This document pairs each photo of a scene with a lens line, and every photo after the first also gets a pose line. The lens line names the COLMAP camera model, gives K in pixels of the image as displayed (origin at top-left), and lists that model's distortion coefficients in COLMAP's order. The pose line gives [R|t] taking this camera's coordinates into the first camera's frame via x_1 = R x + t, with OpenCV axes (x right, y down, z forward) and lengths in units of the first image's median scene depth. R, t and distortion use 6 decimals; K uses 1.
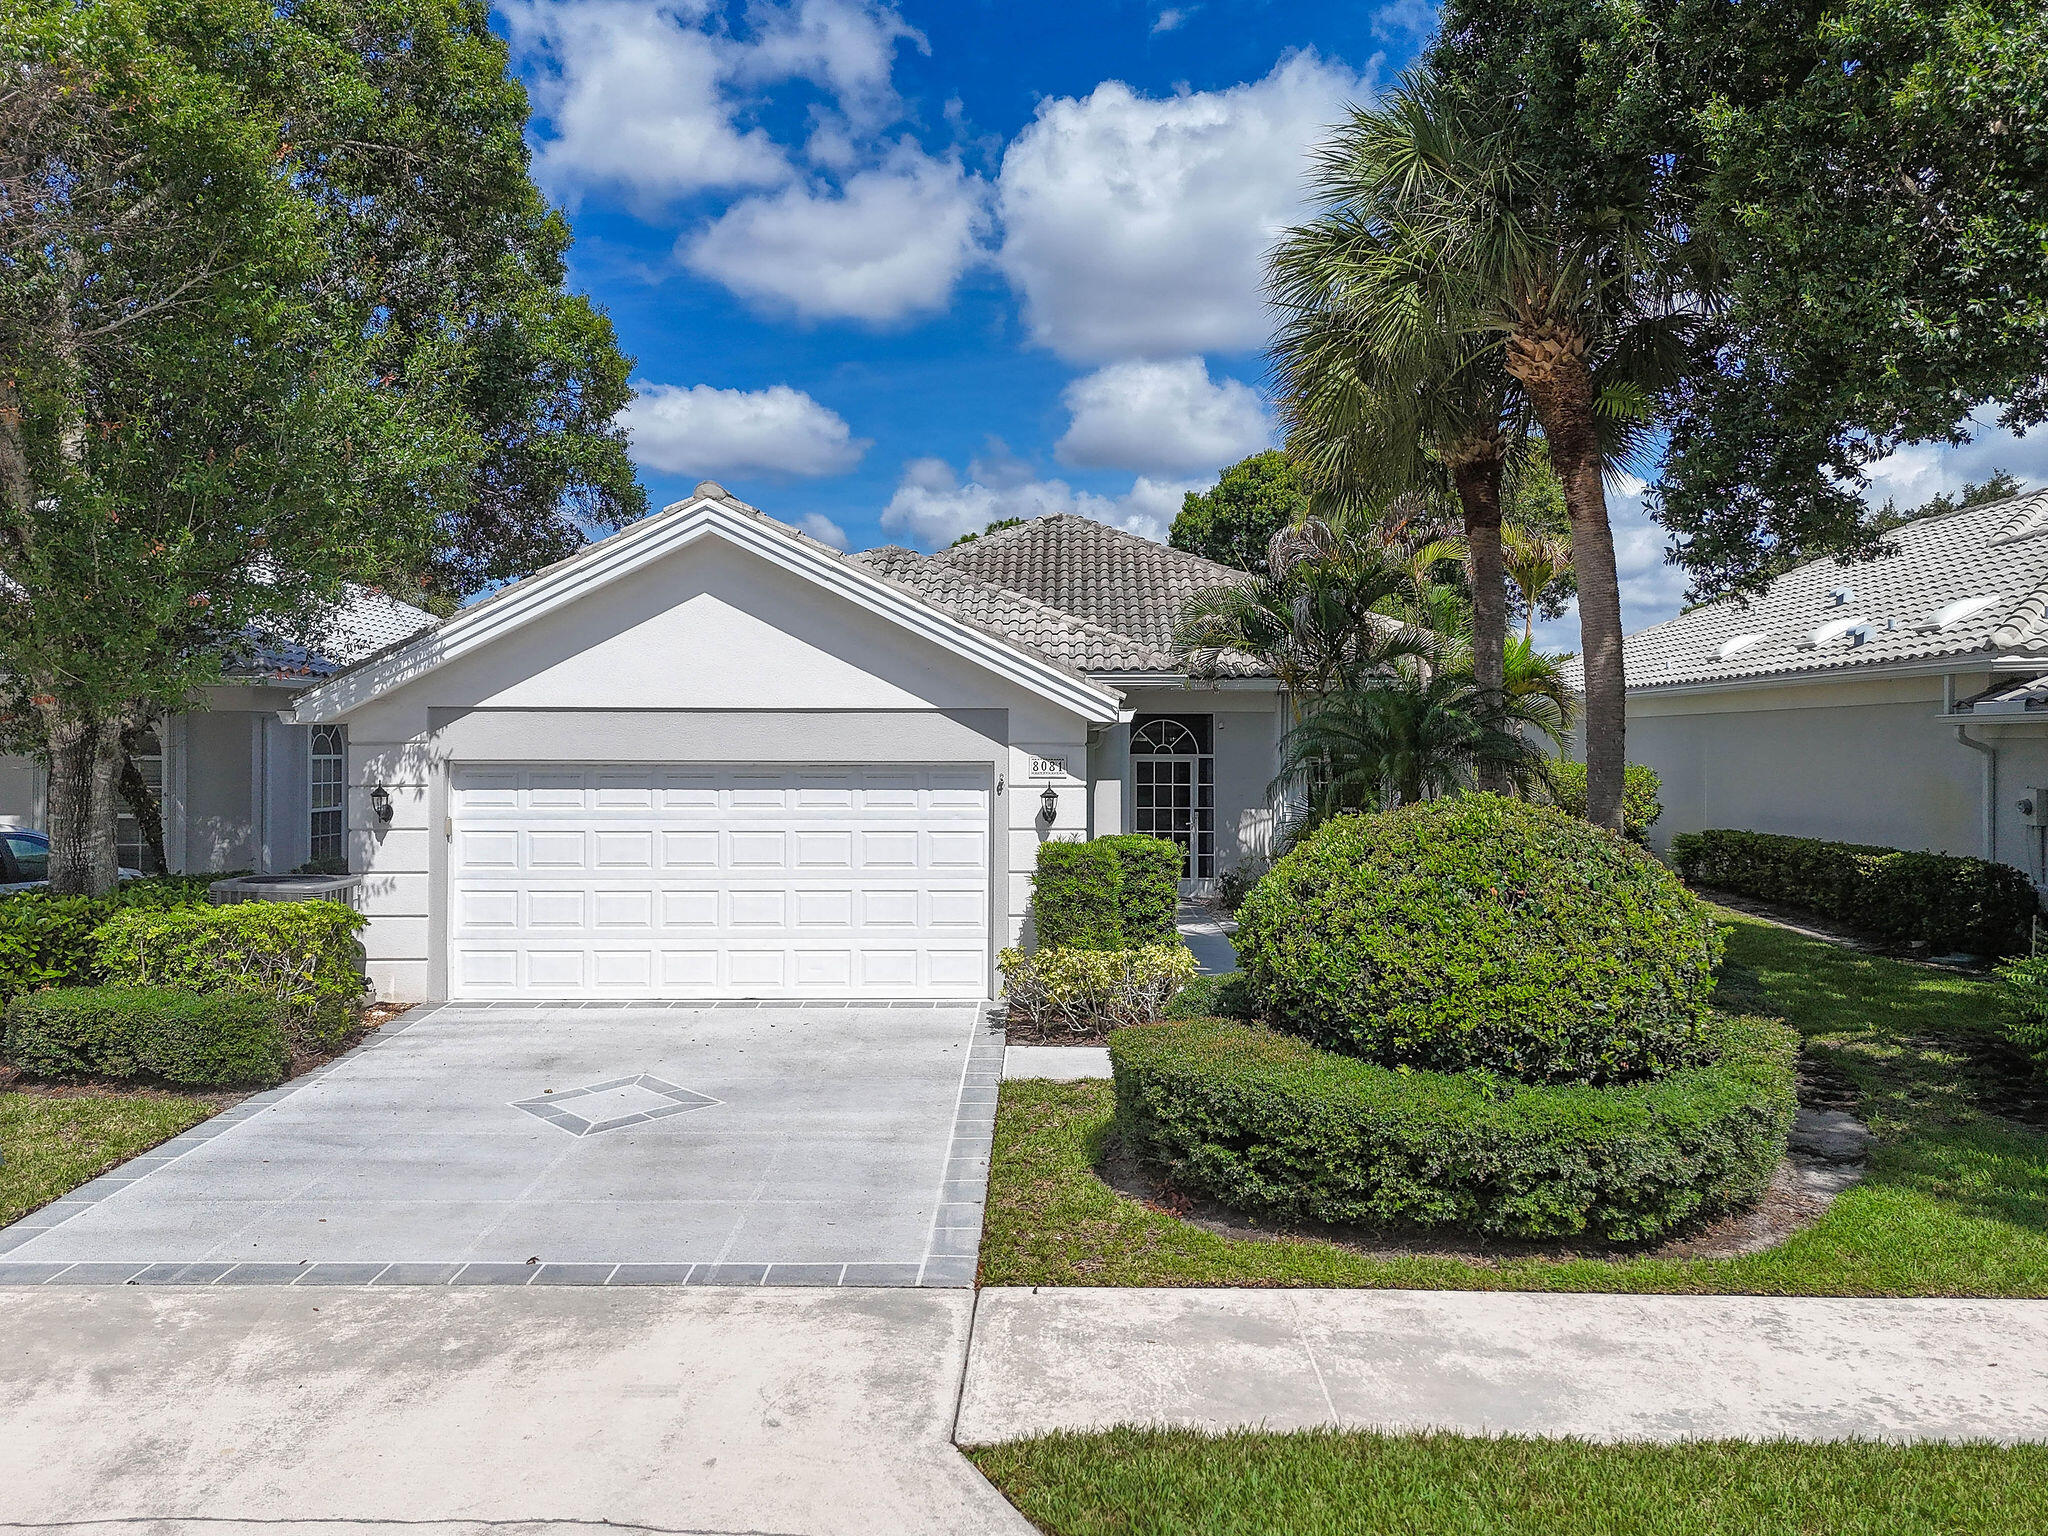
lens RADIAL K [[1510.0, 0, 1024.0], [0, 1510.0, 768.0], [0, 0, 1]] dist [0.064889, -0.032451]
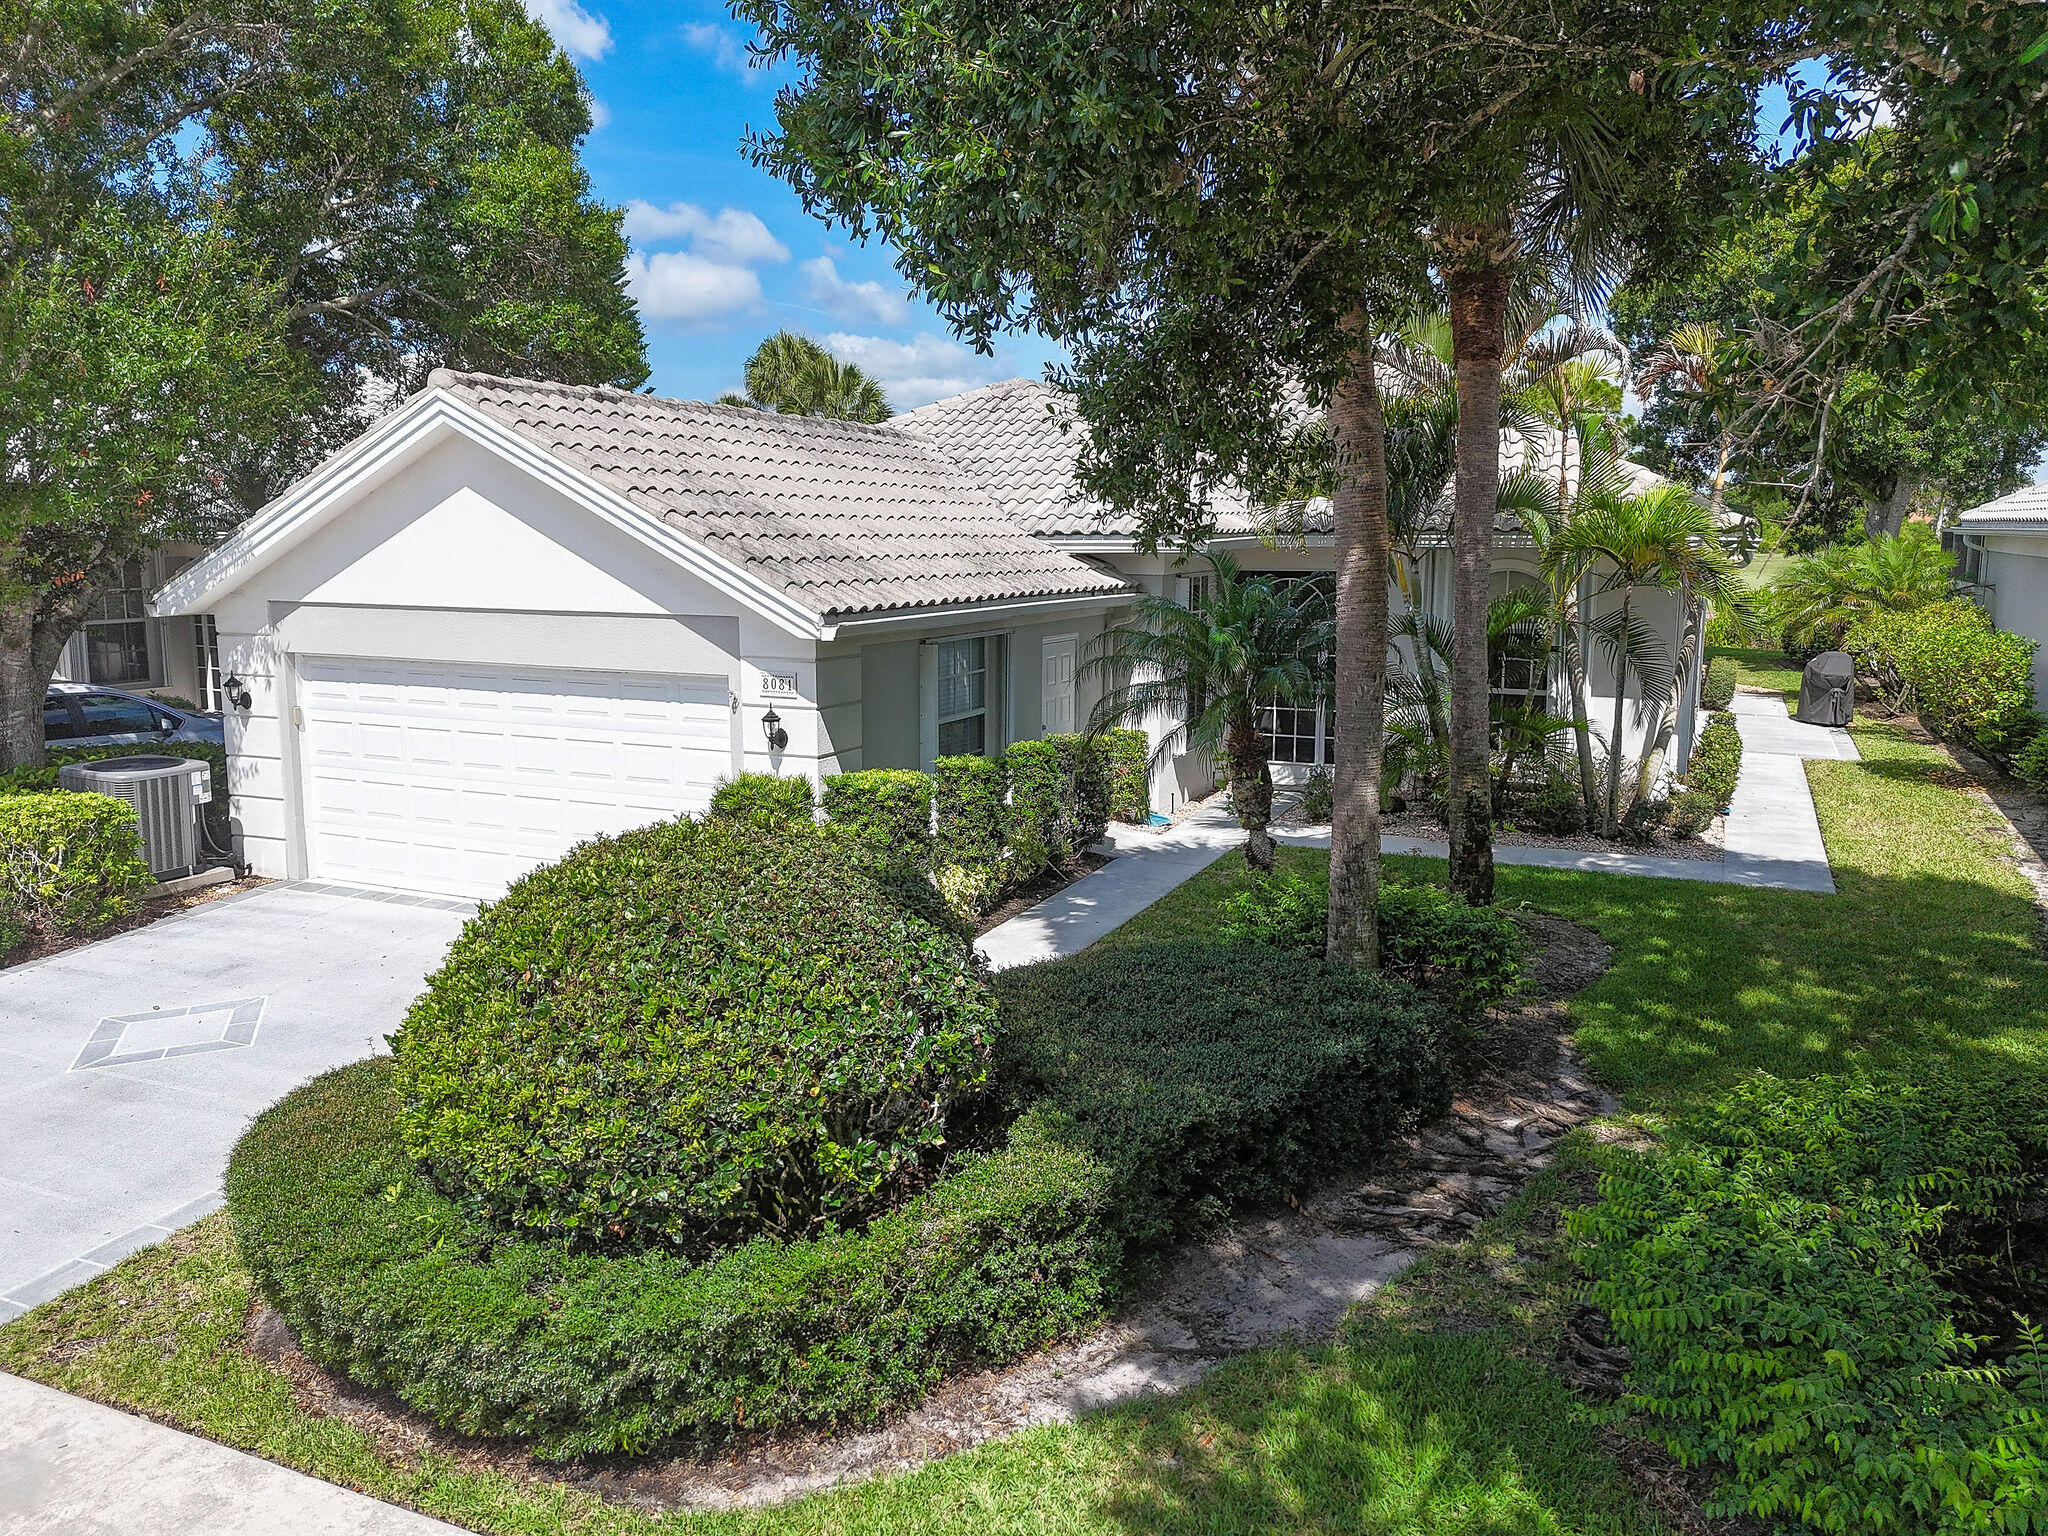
lens RADIAL K [[1510.0, 0, 1024.0], [0, 1510.0, 768.0], [0, 0, 1]] dist [0.064889, -0.032451]
pose [[0.916769, 0.062161, -0.394551, 0.571745], [-0.005250, 0.989605, 0.143713, -0.092088], [0.399383, -0.129680, 0.907566, 0.286187]]
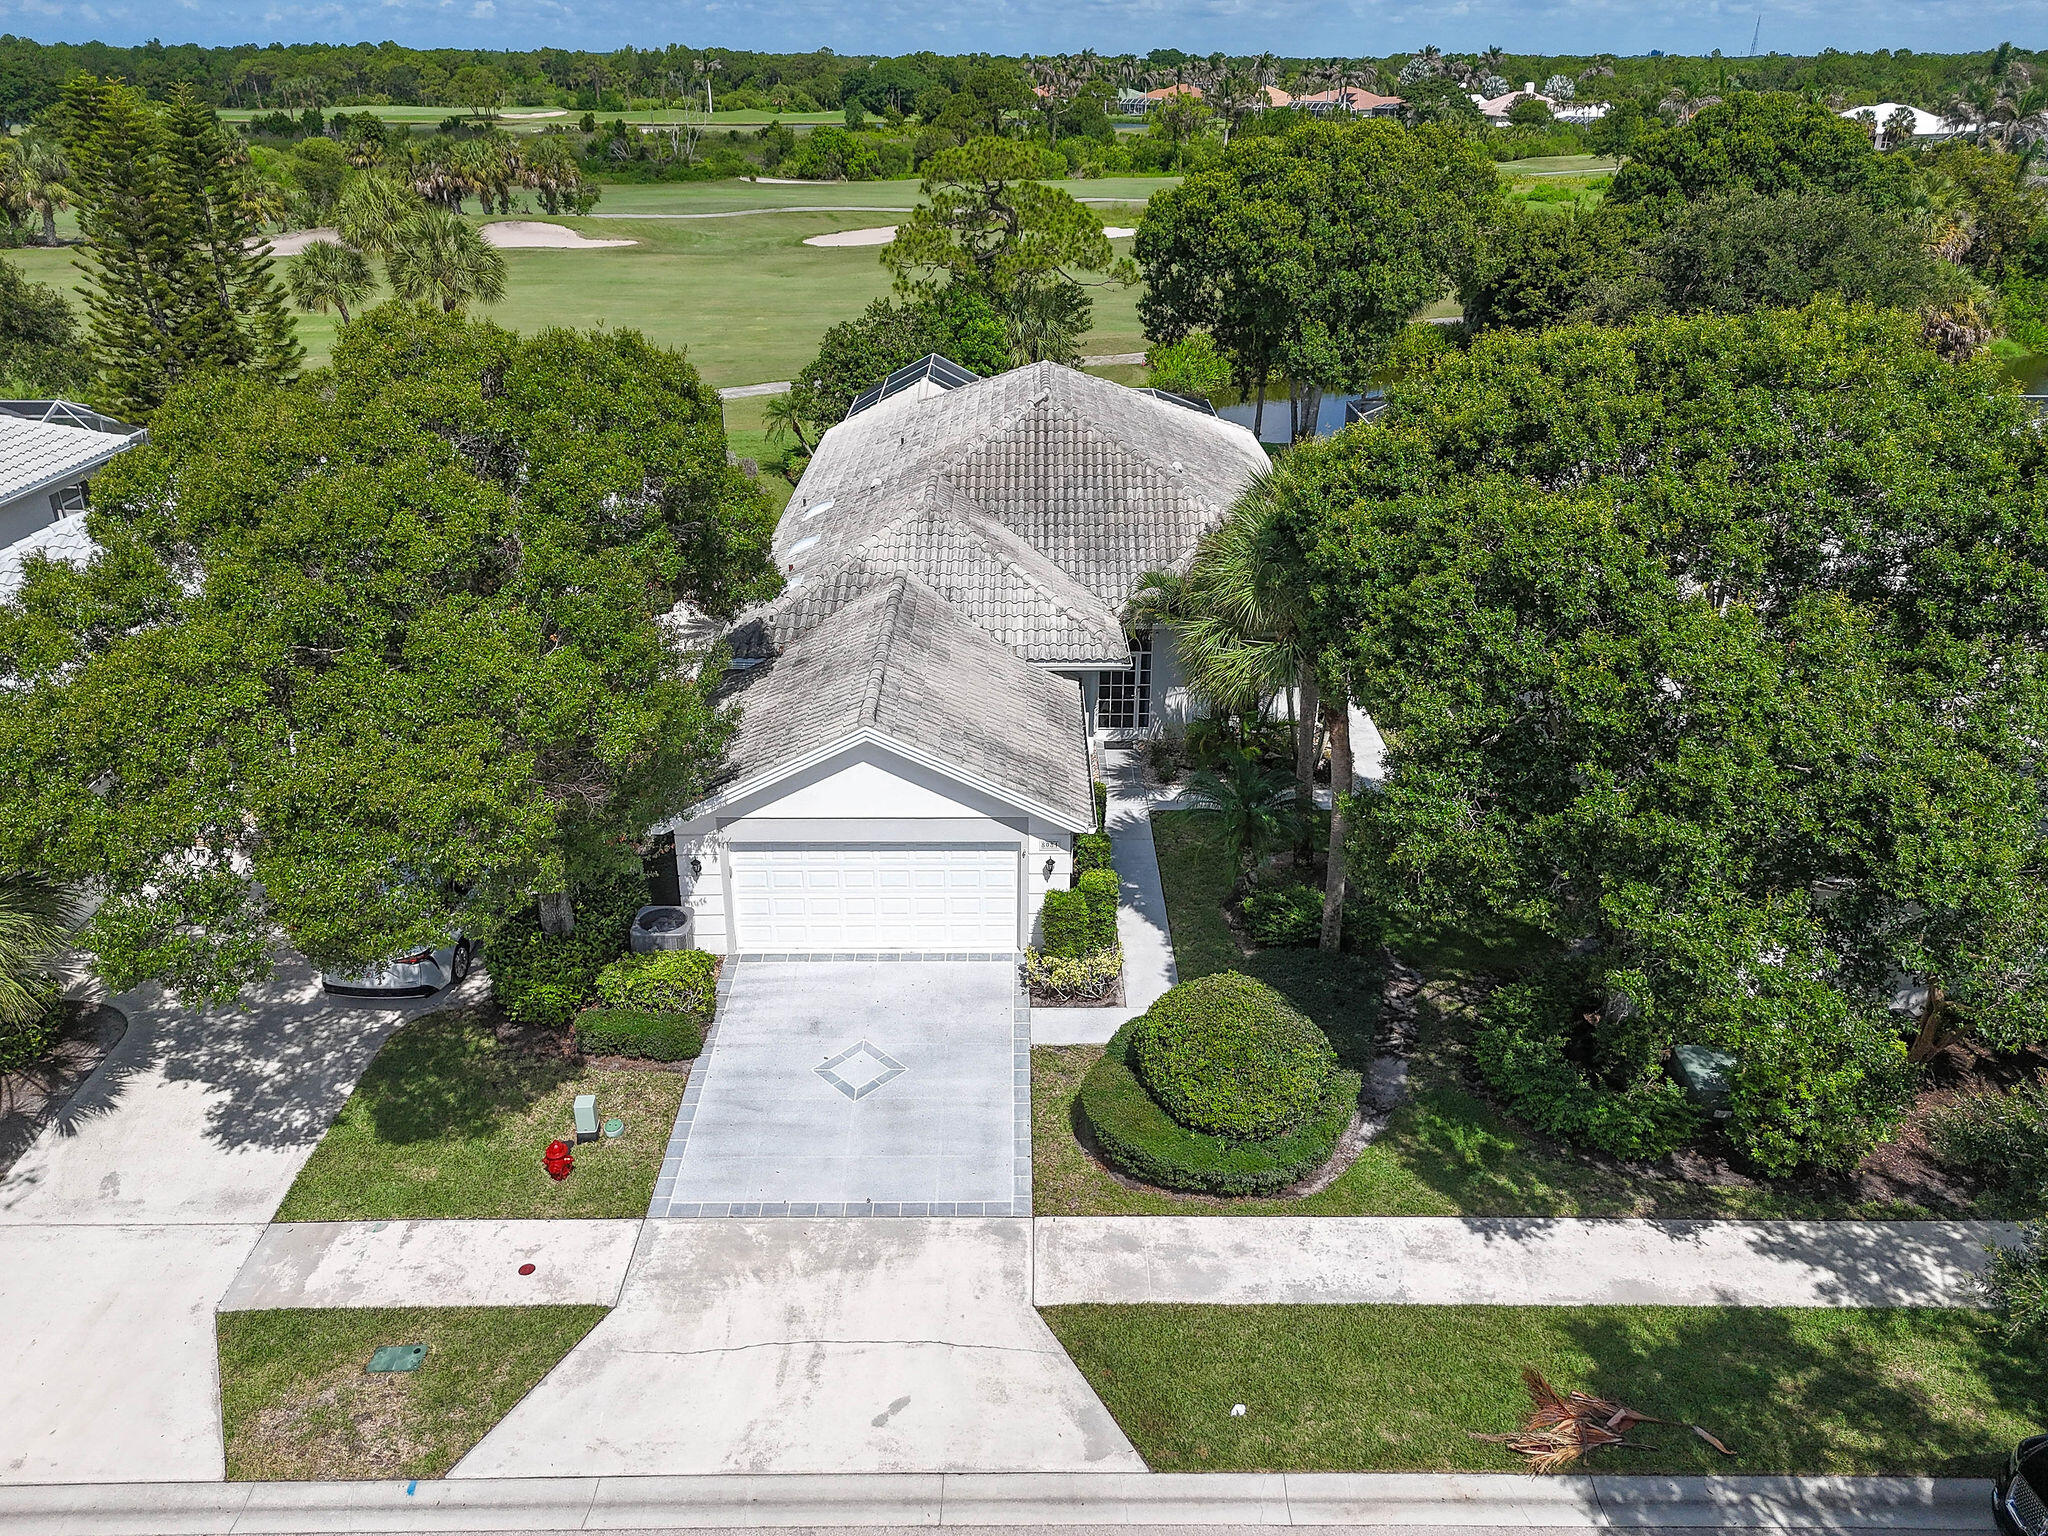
lens RADIAL K [[1491.5, 0, 1024.0], [0, 1491.5, 768.0], [0, 0, 1]] dist [0.126736, -0.147864]
pose [[0.999743, -0.008915, 0.020850, -0.061791], [-0.000408, 0.912249, 0.409637, -0.973278], [-0.022672, -0.409540, 0.912010, -0.748801]]
